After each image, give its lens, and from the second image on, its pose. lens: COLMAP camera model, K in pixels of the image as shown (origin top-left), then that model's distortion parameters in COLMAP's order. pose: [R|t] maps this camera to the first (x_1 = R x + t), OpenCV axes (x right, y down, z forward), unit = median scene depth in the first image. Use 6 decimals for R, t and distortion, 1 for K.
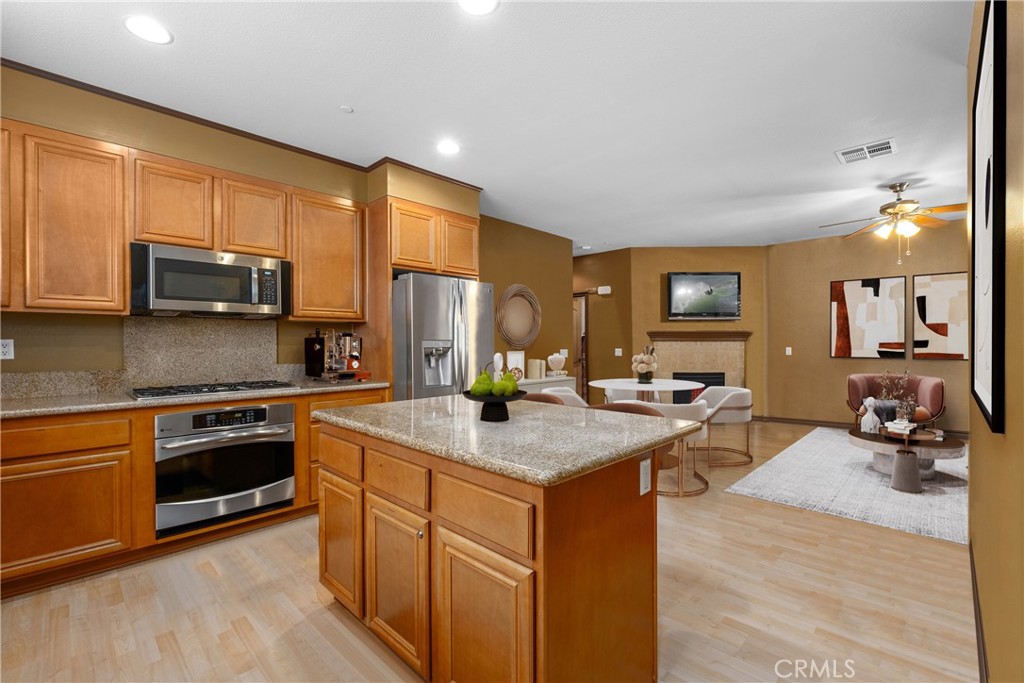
lens RADIAL K [[452.2, 0, 510.6], [0, 452.2, 343.2], [0, 0, 1]] dist [-0.002772, -0.000563]
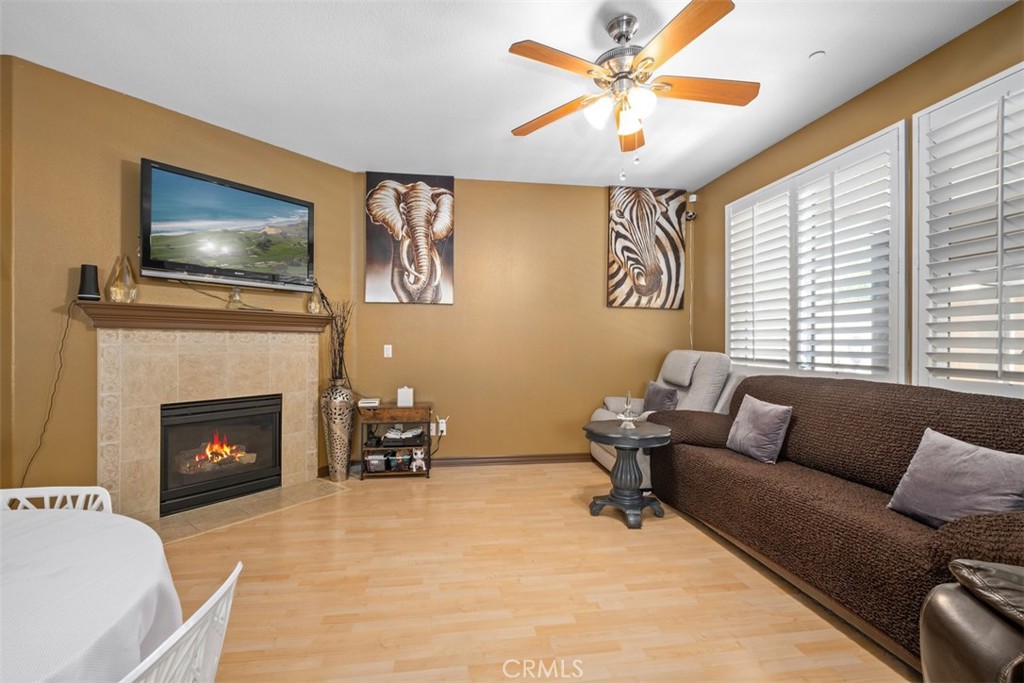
lens RADIAL K [[452.2, 0, 511.7], [0, 452.2, 341.6], [0, 0, 1]] dist [-0.002772, -0.000563]
pose [[0.611625, 0.008427, 0.791103, 0.230093], [-0.007119, 0.999961, -0.005147, 0.006821], [-0.791116, -0.002484, 0.611661, 0.486223]]
